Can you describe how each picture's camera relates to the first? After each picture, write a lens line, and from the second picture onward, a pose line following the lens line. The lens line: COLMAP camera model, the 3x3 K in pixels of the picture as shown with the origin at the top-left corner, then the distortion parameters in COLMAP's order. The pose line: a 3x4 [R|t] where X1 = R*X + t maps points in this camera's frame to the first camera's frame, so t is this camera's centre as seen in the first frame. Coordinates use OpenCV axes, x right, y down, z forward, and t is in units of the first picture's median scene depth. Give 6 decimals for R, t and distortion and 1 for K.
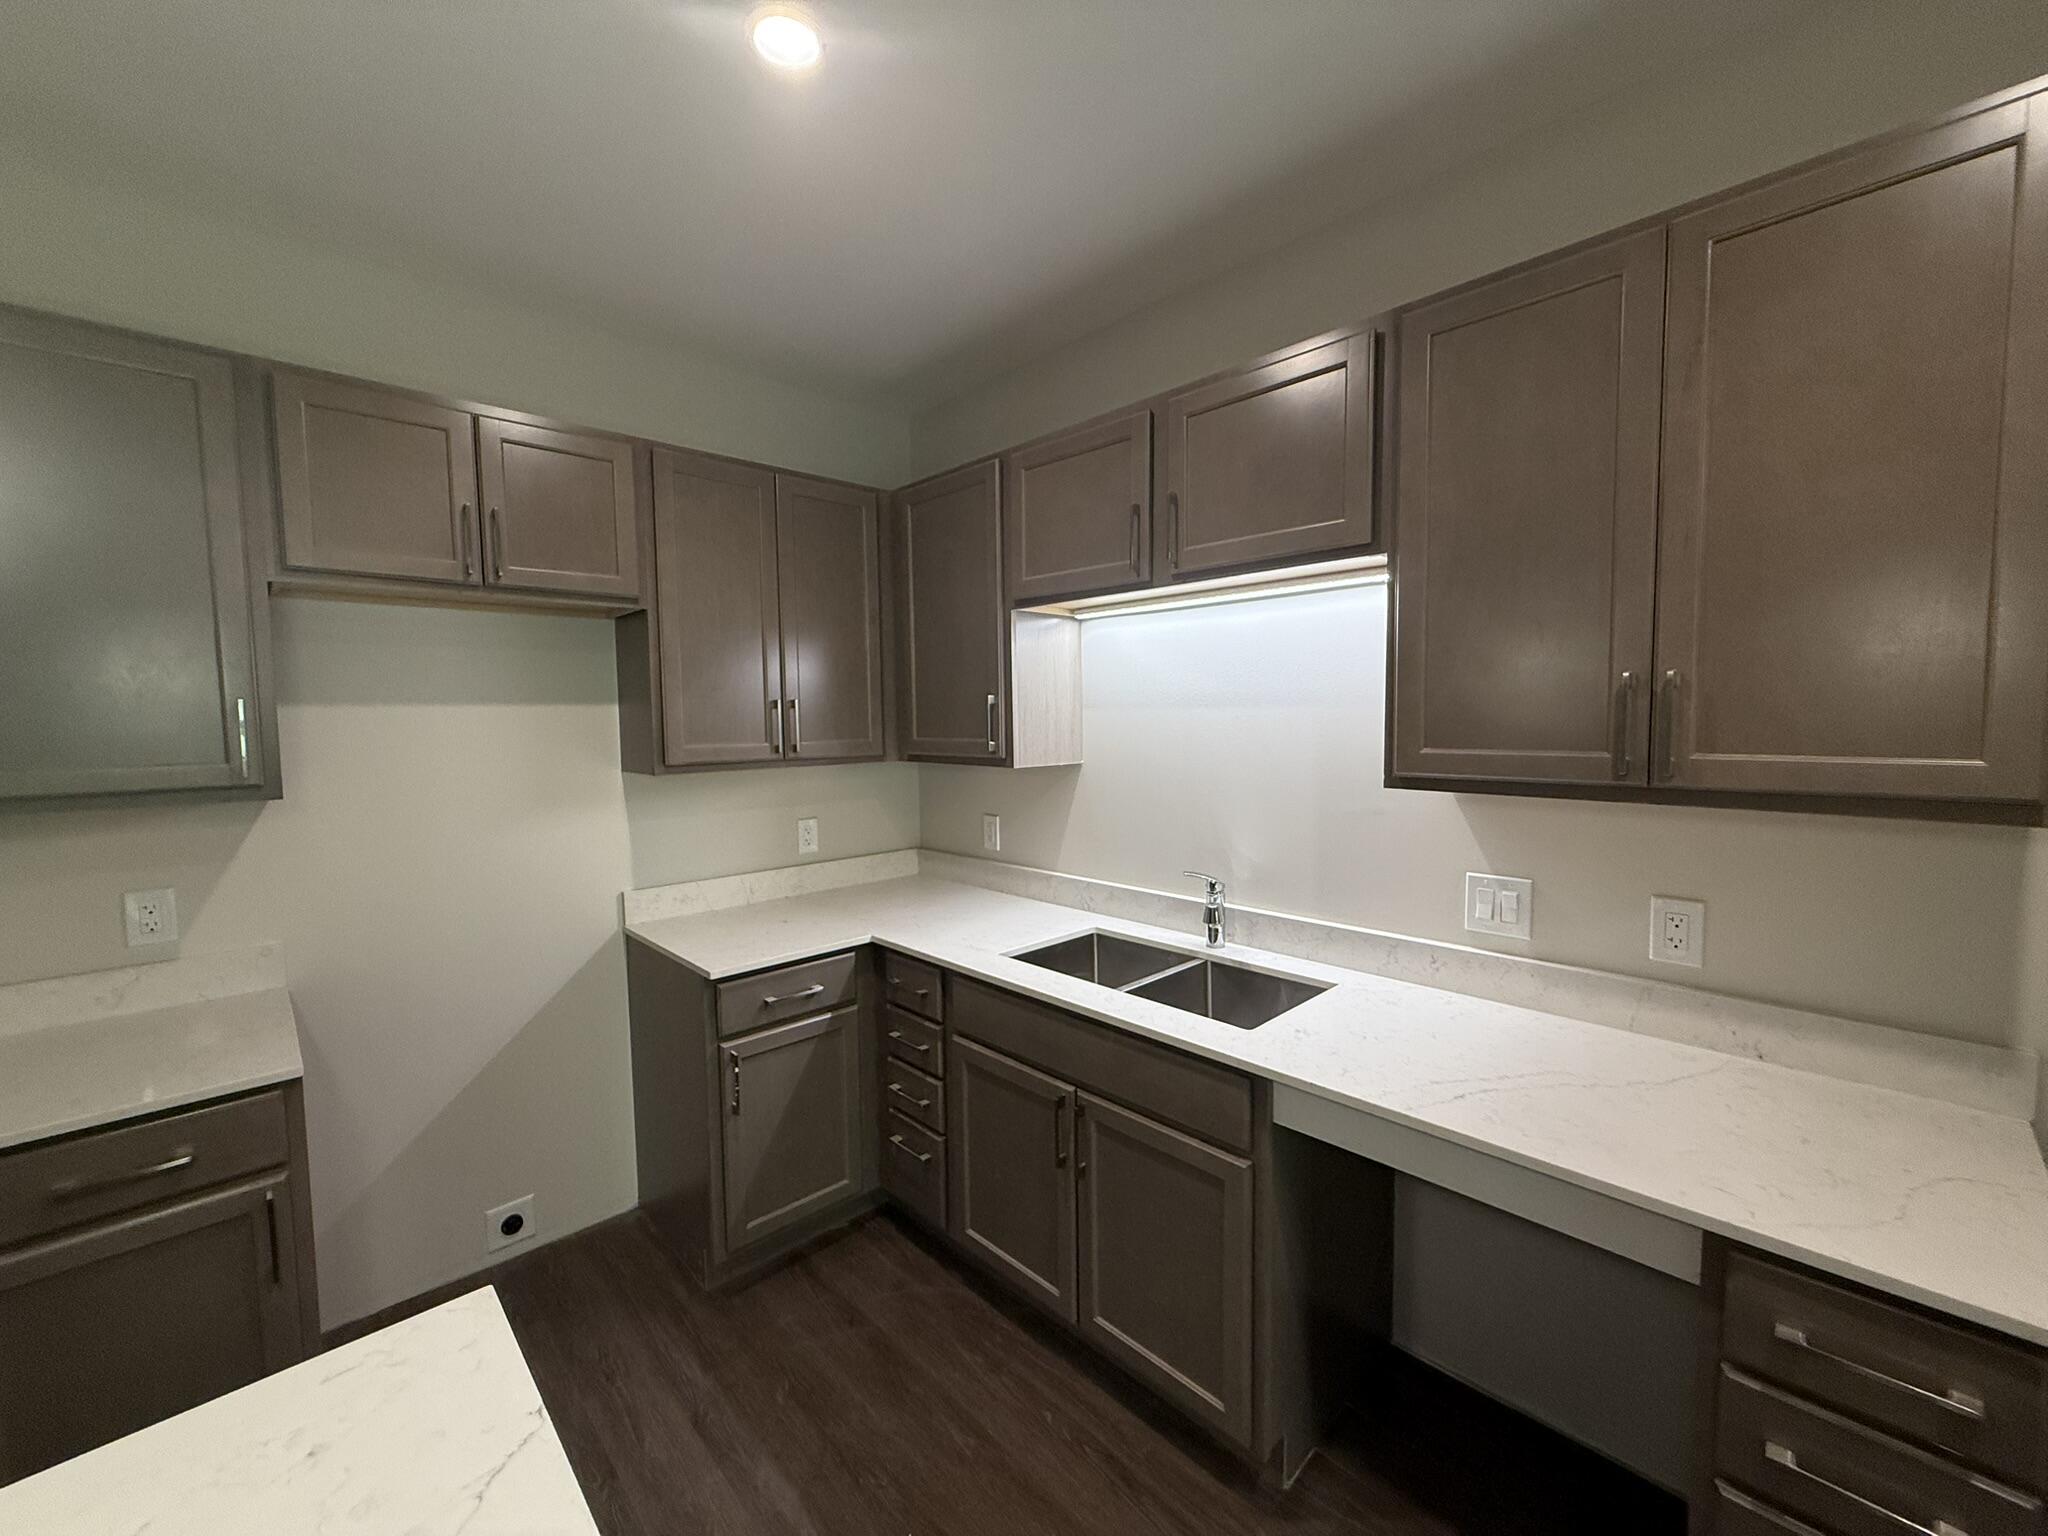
lens RADIAL K [[810.5, 0, 1020.5], [0, 810.5, 766.7], [0, 0, 1]] dist [-0.001111, -0.000111]
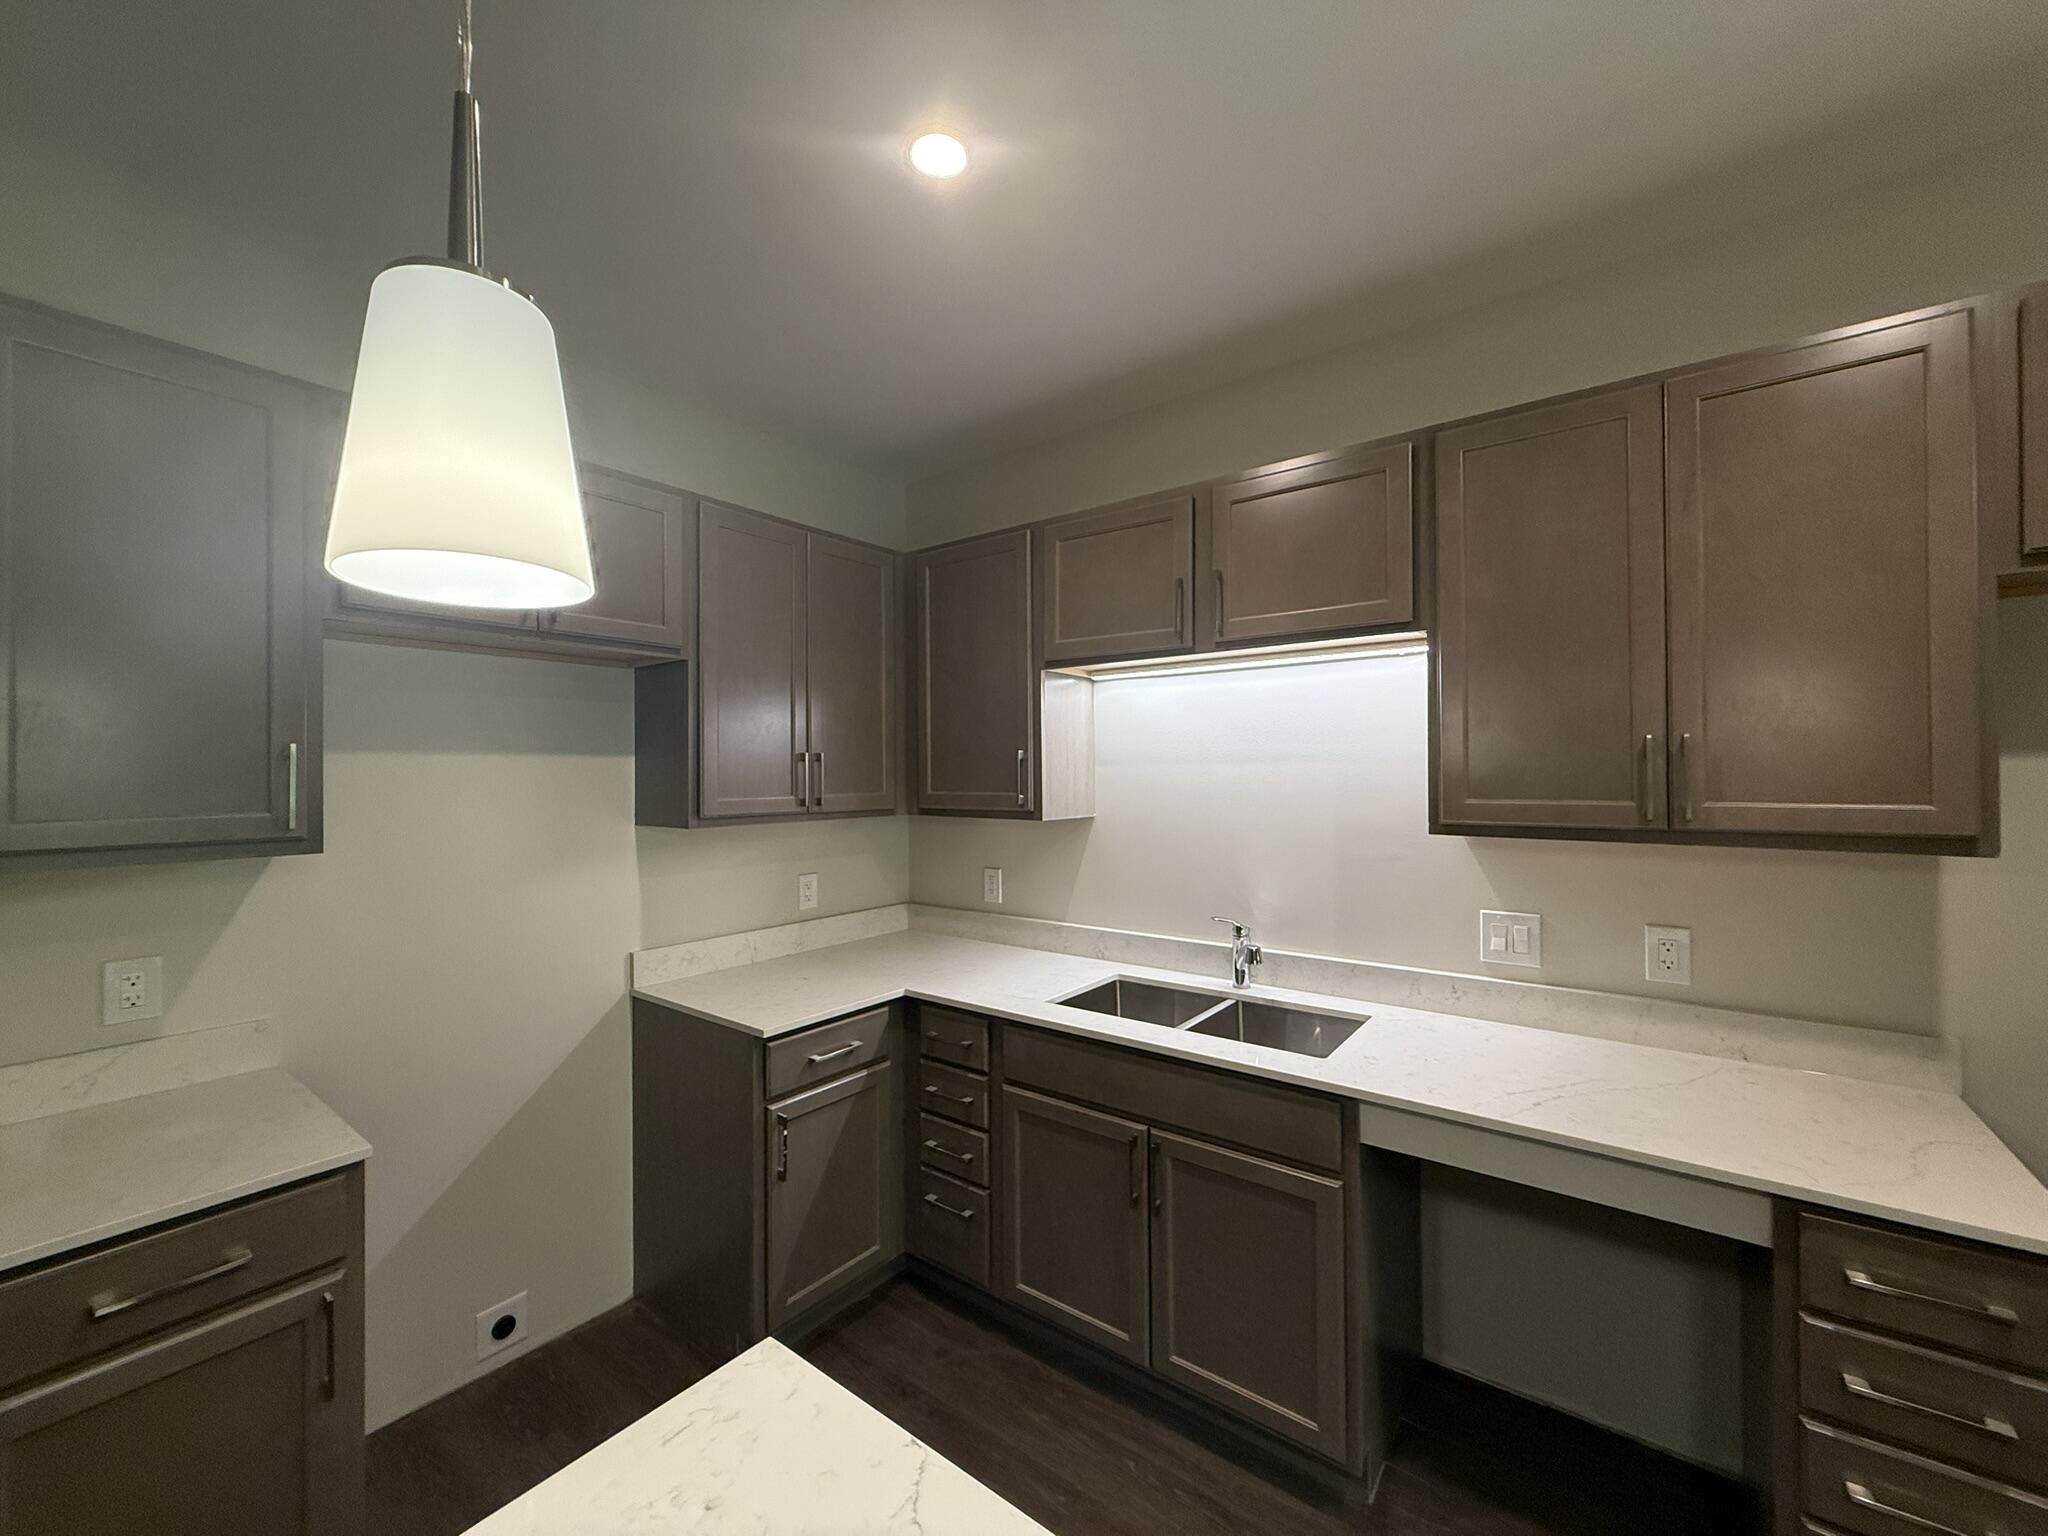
lens RADIAL K [[810.5, 0, 1020.5], [0, 810.5, 766.7], [0, 0, 1]] dist [-0.001111, -0.000111]
pose [[0.988334, 0.008003, 0.152091, -0.224258], [0.003244, 0.997286, -0.073556, 0.010539], [-0.152267, 0.073191, 0.985626, -0.028426]]
